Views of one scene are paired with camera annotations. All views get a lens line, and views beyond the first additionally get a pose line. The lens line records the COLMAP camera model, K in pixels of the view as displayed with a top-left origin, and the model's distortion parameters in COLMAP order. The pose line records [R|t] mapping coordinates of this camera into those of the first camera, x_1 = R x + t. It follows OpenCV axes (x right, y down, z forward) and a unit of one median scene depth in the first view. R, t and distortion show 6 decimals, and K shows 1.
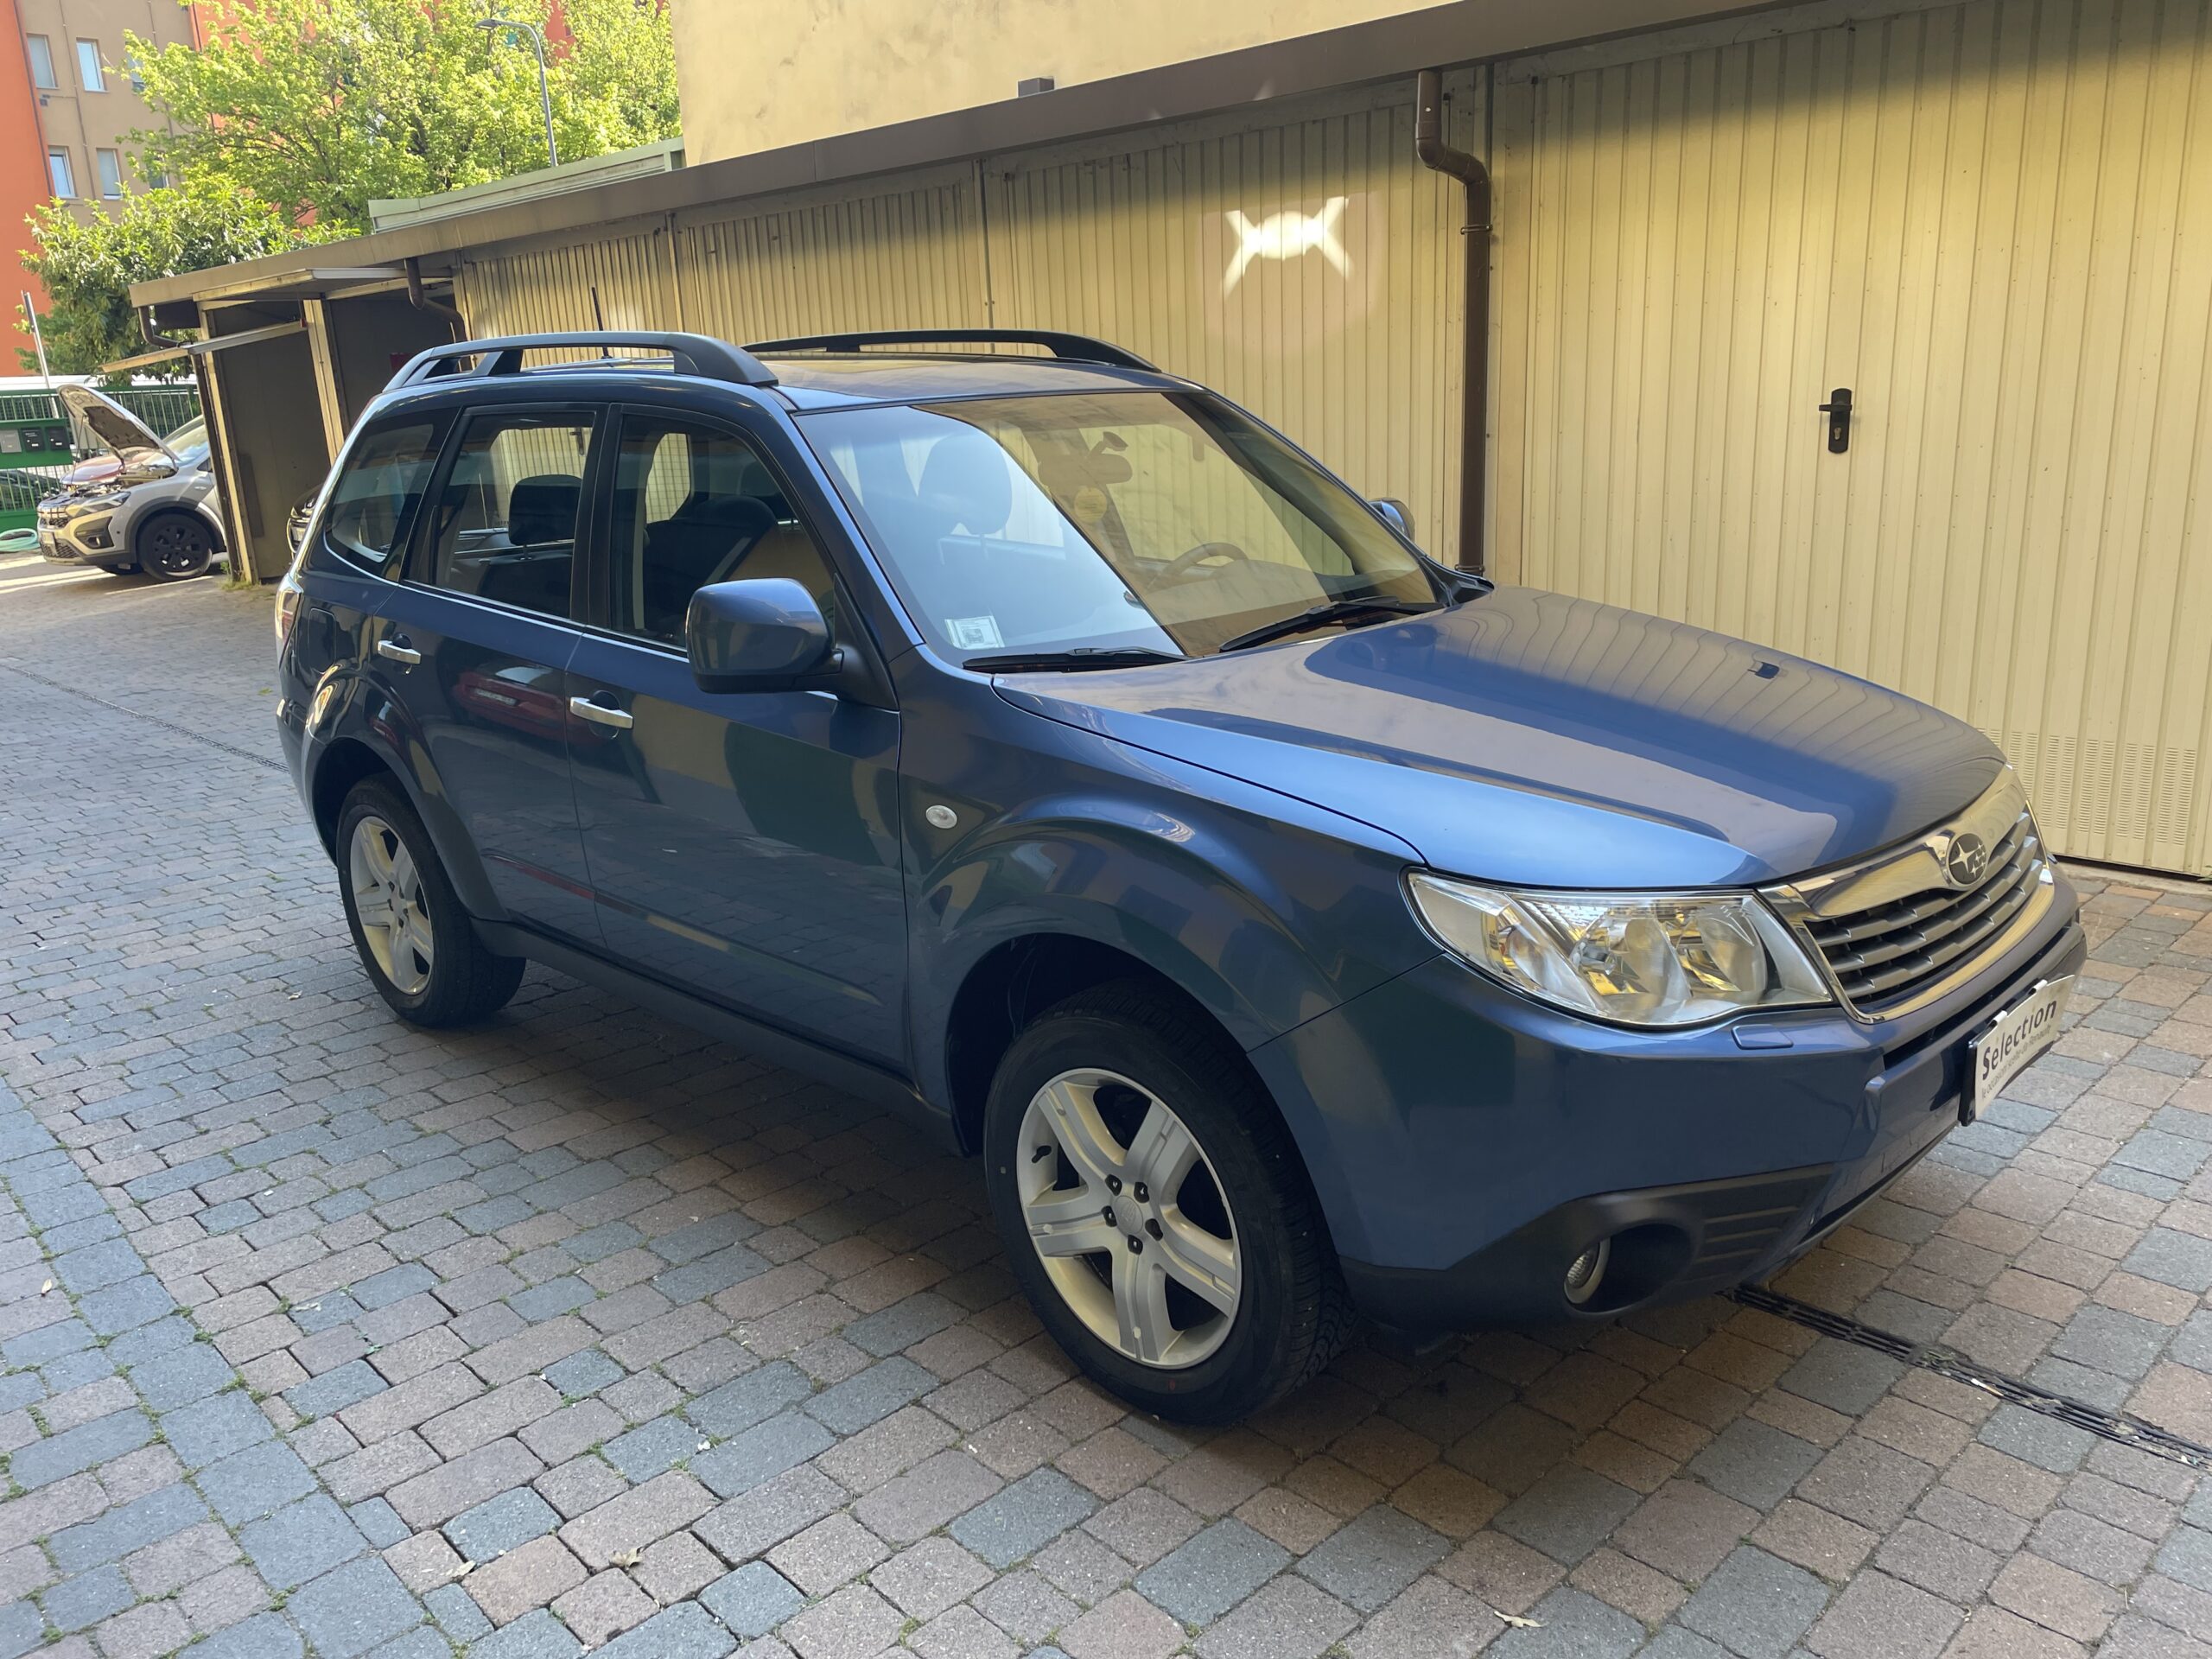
lens RADIAL K [[1673.7, 0, 1121.6], [0, 1673.7, 828.2], [0, 0, 1]] dist [0.085256, -0.099874]
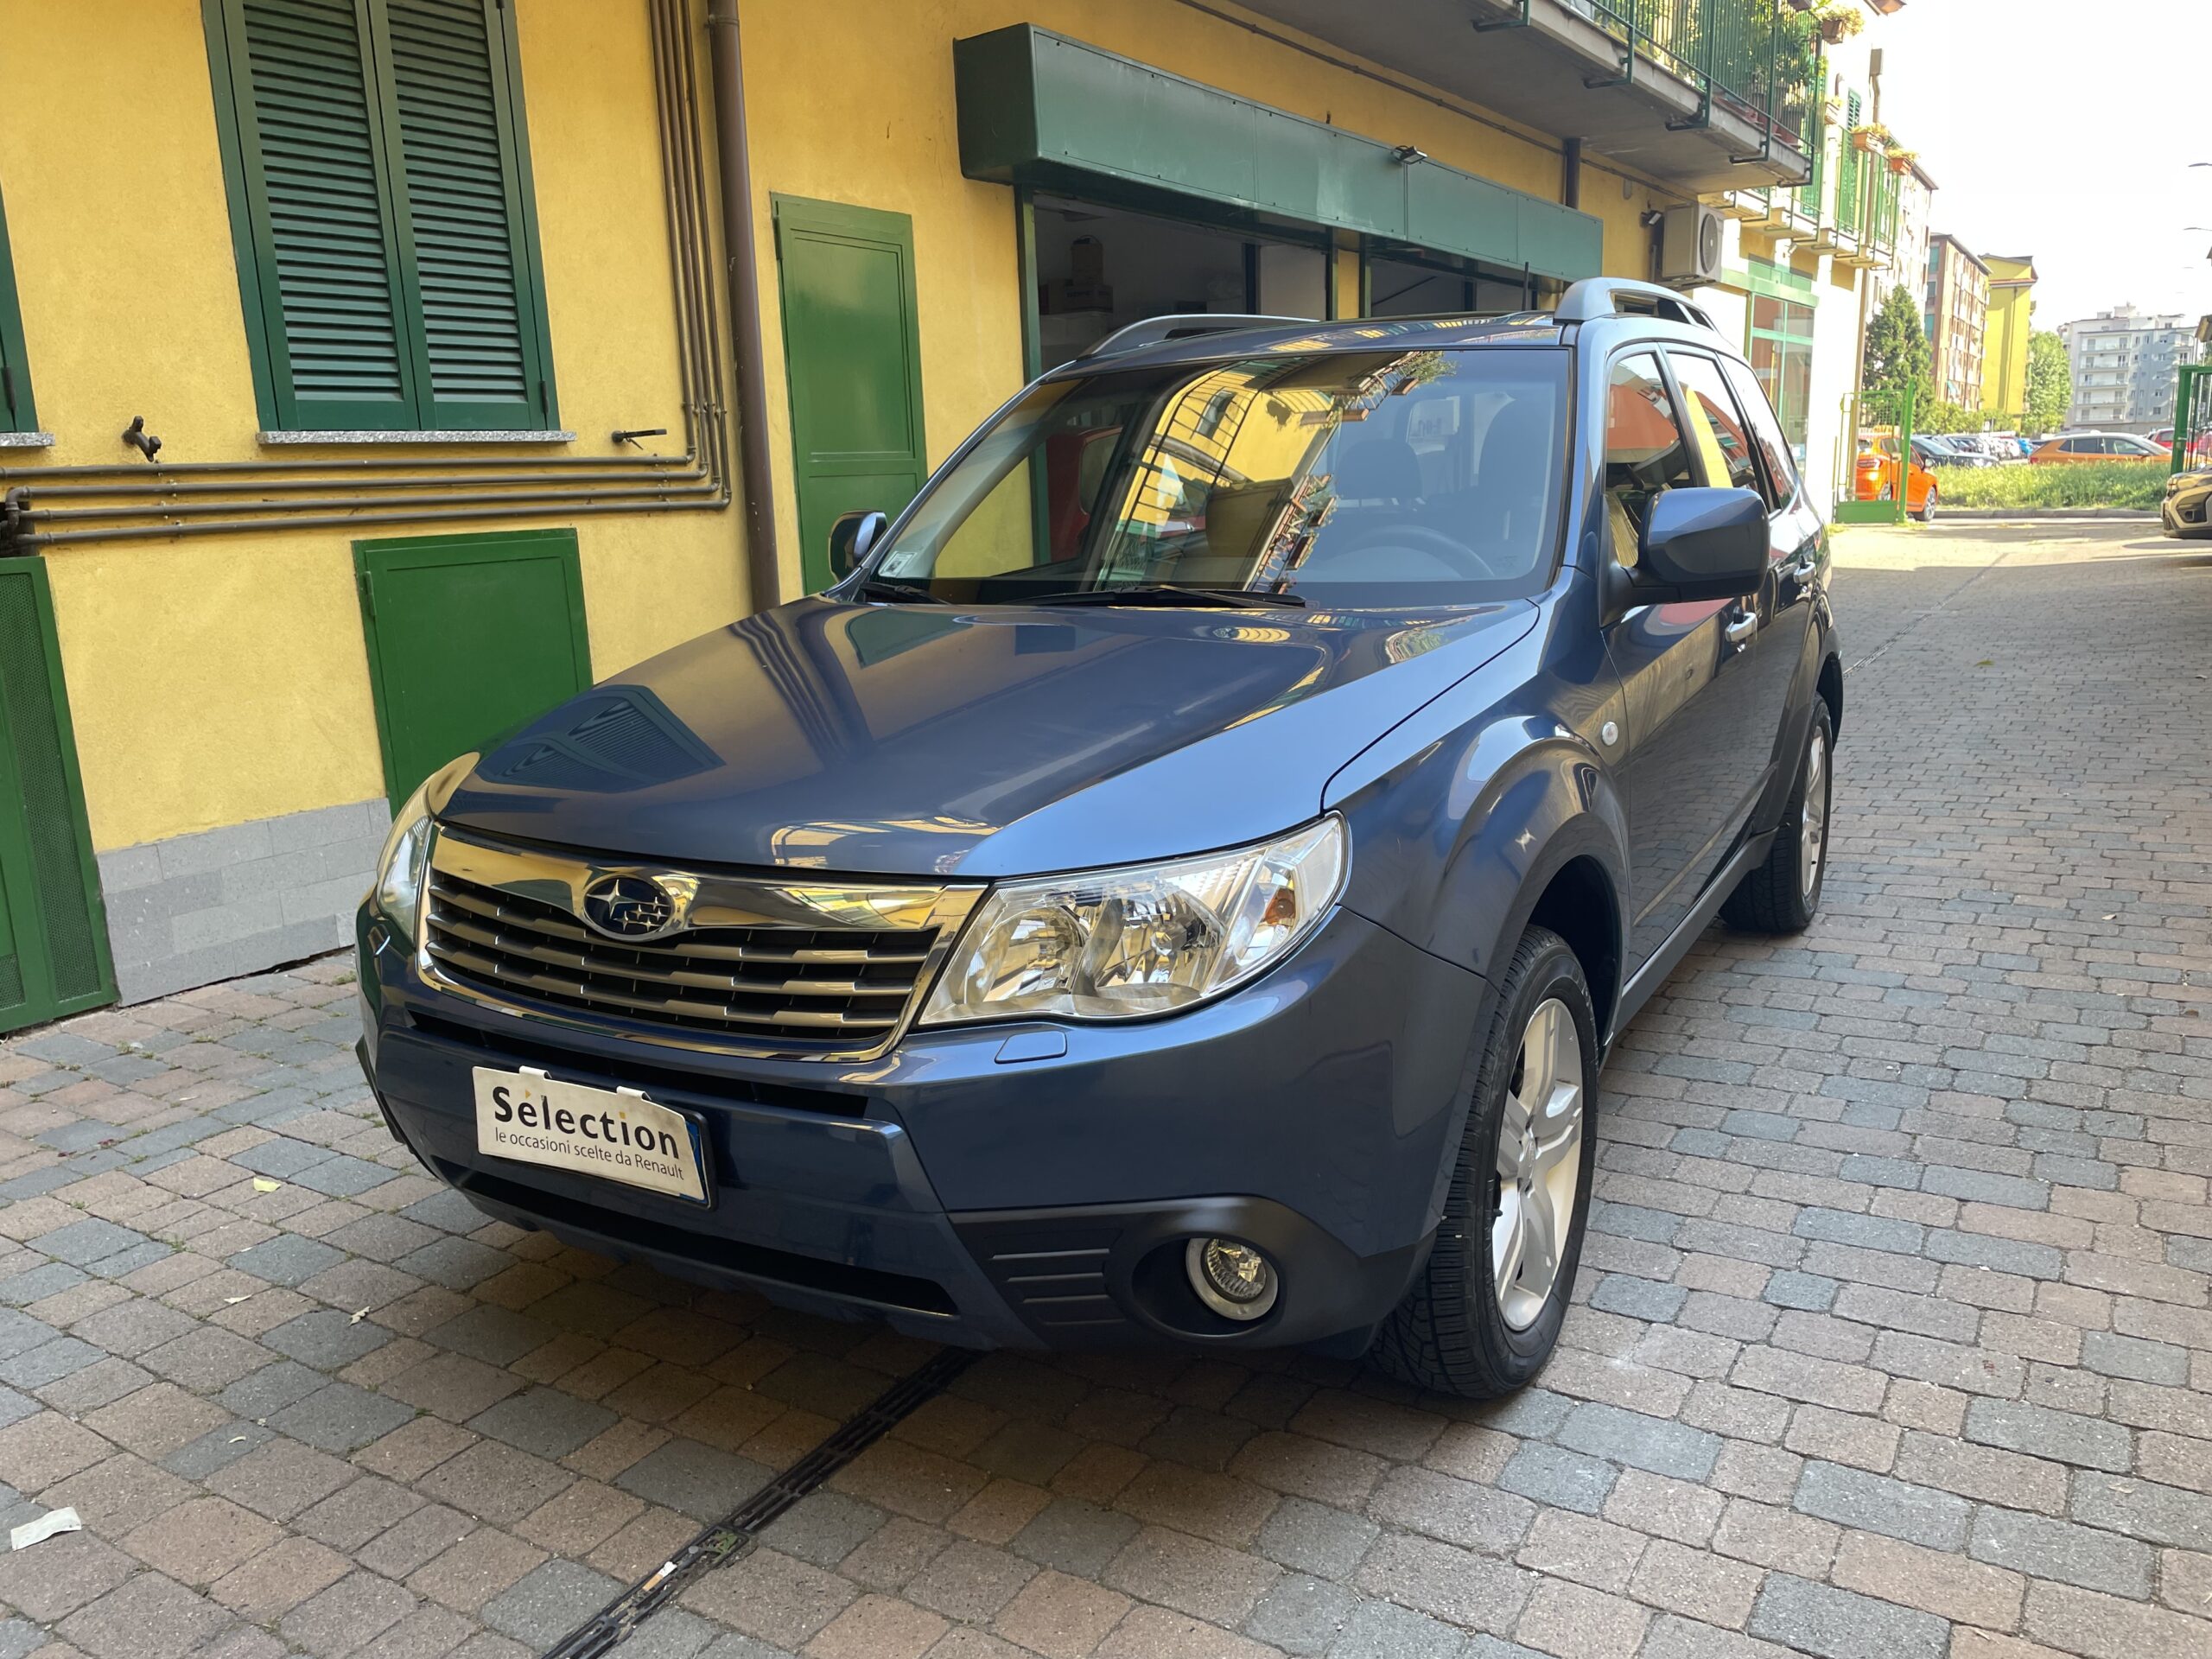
lens RADIAL K [[1672.6, 0, 1106.0], [0, 1672.6, 829.5], [0, 0, 1]] dist [0.083799, -0.104132]
pose [[0.249374, 0.240663, -0.938027, 0.992950], [-0.225490, 0.956434, 0.185440, -0.168554], [0.941789, 0.165272, 0.292777, 0.728650]]
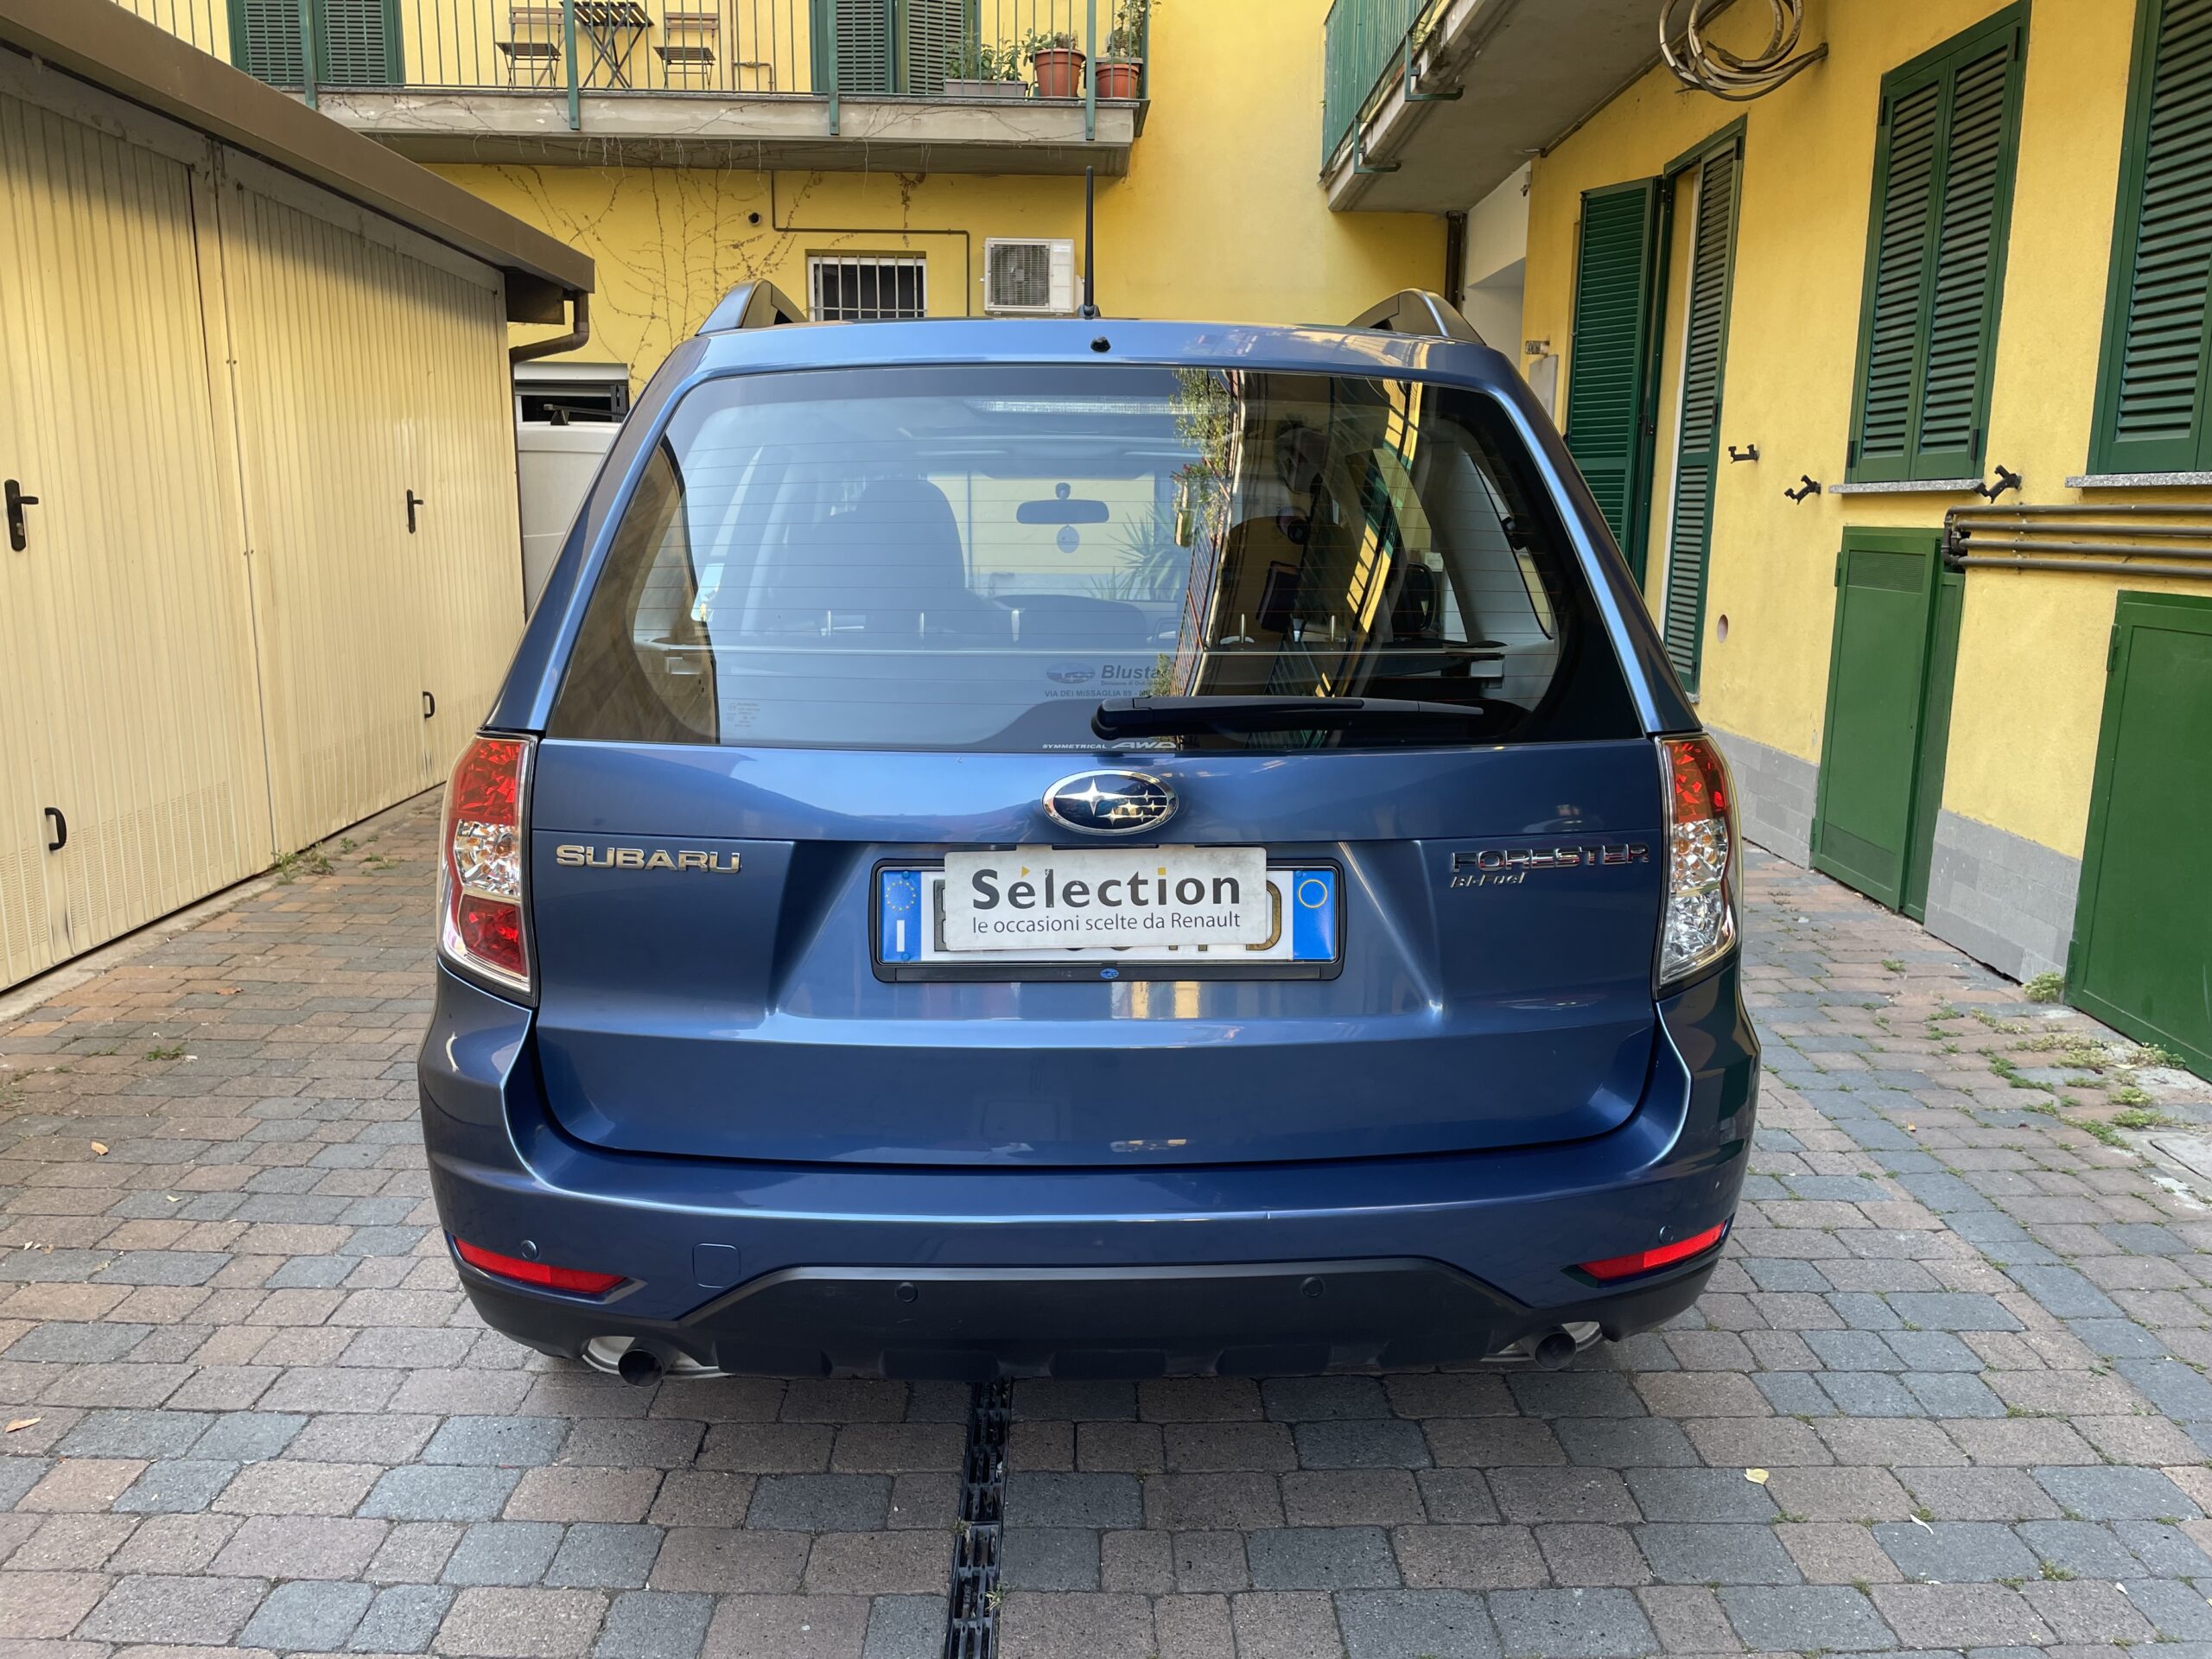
lens RADIAL K [[1672.6, 0, 1106.0], [0, 1672.6, 829.5], [0, 0, 1]] dist [0.083799, -0.104132]
pose [[-0.730887, -0.090646, 0.676452, -0.983488], [0.197667, 0.920547, 0.336930, -0.440027], [-0.653247, 0.379970, -0.654898, 2.033396]]
